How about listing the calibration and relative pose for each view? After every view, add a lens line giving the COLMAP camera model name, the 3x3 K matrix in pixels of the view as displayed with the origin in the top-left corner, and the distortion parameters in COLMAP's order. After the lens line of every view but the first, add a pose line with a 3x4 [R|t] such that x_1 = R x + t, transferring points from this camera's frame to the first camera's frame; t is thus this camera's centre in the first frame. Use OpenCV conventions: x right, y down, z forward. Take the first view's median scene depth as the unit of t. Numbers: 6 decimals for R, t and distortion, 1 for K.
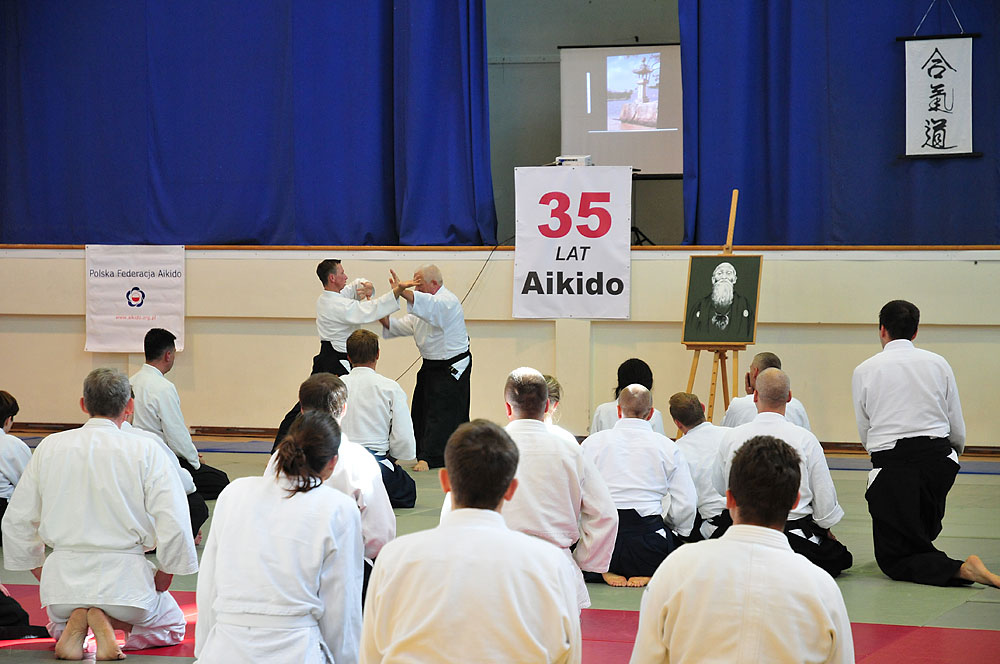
lens RADIAL K [[2881.4, 0, 503.4], [0, 2881.4, 354.1], [0, 0, 1]] dist [0.382384, 0.107640]
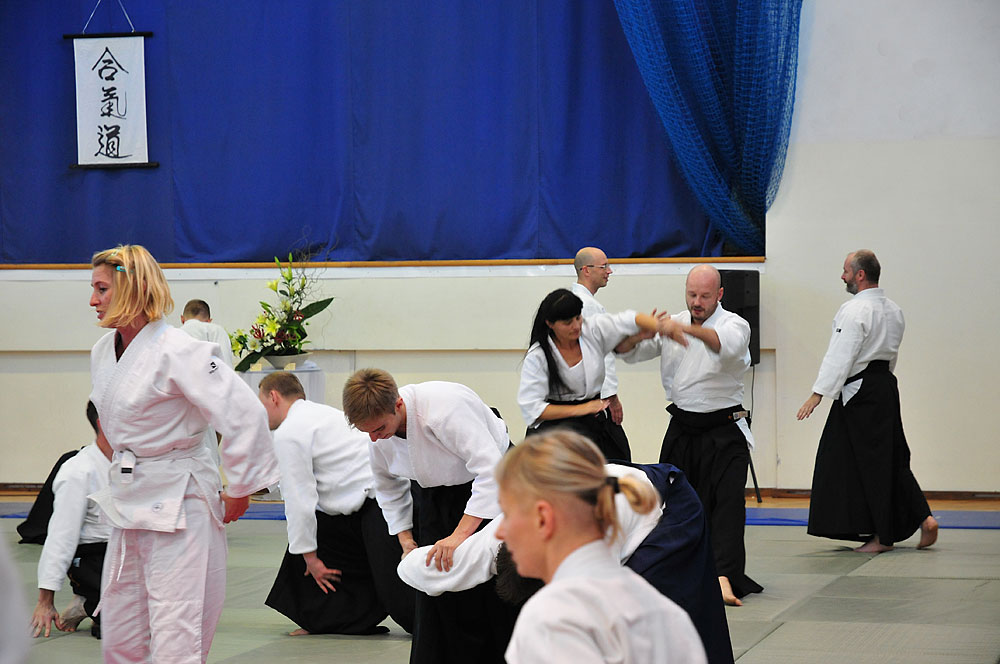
lens RADIAL K [[2881.4, 0, 503.4], [0, 2881.4, 354.1], [0, 0, 1]] dist [0.382384, 0.107640]
pose [[0.994190, -0.012480, 0.106912, 0.169532], [0.013313, 0.999886, -0.007082, -0.001070], [-0.106812, 0.008464, 0.994243, 0.081878]]
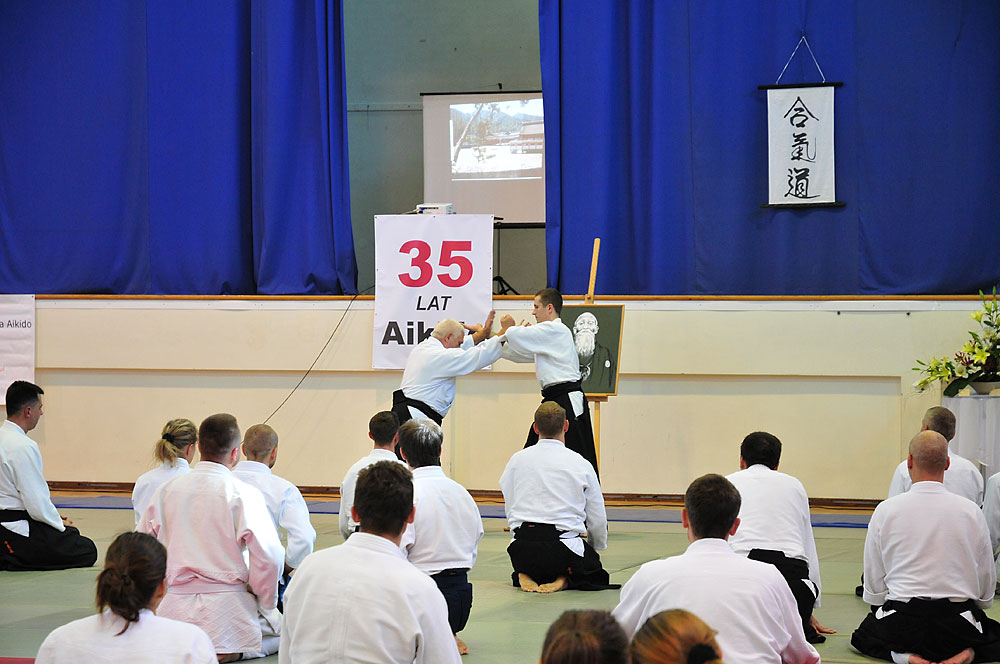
lens RADIAL K [[2881.4, 0, 503.4], [0, 2881.4, 354.1], [0, 0, 1]] dist [0.382384, 0.107640]
pose [[0.999316, -0.000484, 0.036982, 0.011528], [0.001145, 0.999840, -0.017873, -0.000014], [-0.036967, 0.017903, 0.999156, 0.020337]]
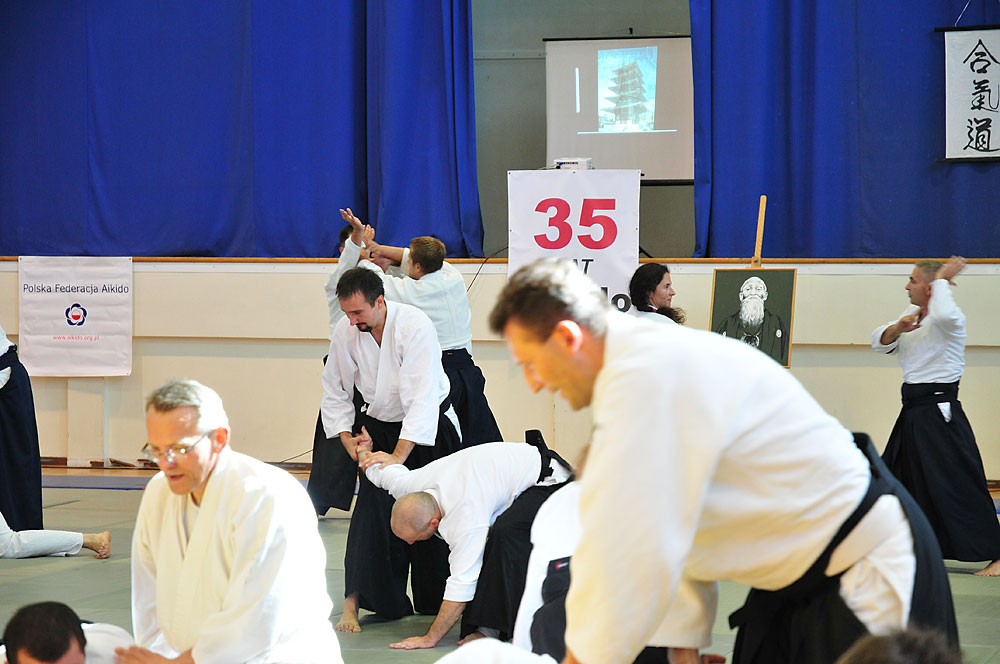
lens RADIAL K [[2881.4, 0, 503.4], [0, 2881.4, 354.1], [0, 0, 1]] dist [0.382384, 0.107640]
pose [[0.998379, -0.000159, 0.056908, -0.049202], [0.000462, 0.999986, -0.005314, -0.002881], [-0.056906, 0.005332, 0.998365, 0.104122]]
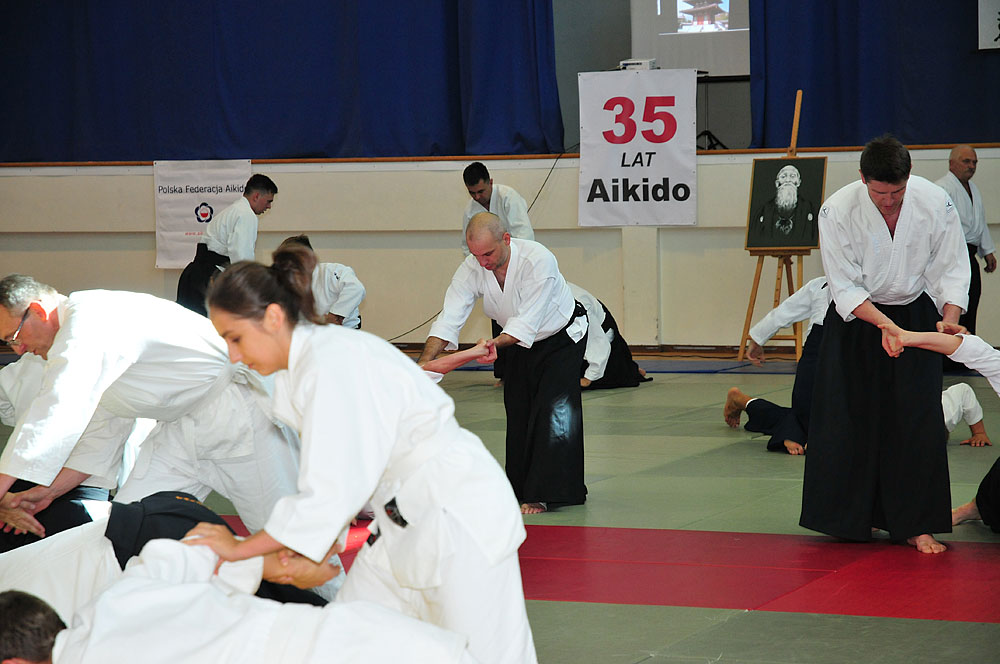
lens RADIAL K [[2881.4, 0, 503.4], [0, 2881.4, 354.1], [0, 0, 1]] dist [0.382384, 0.107640]
pose [[0.998325, -0.017559, -0.055117, 0.031496], [0.019335, 0.999306, 0.031846, -0.000904], [0.054519, -0.032858, 0.997972, 0.013294]]
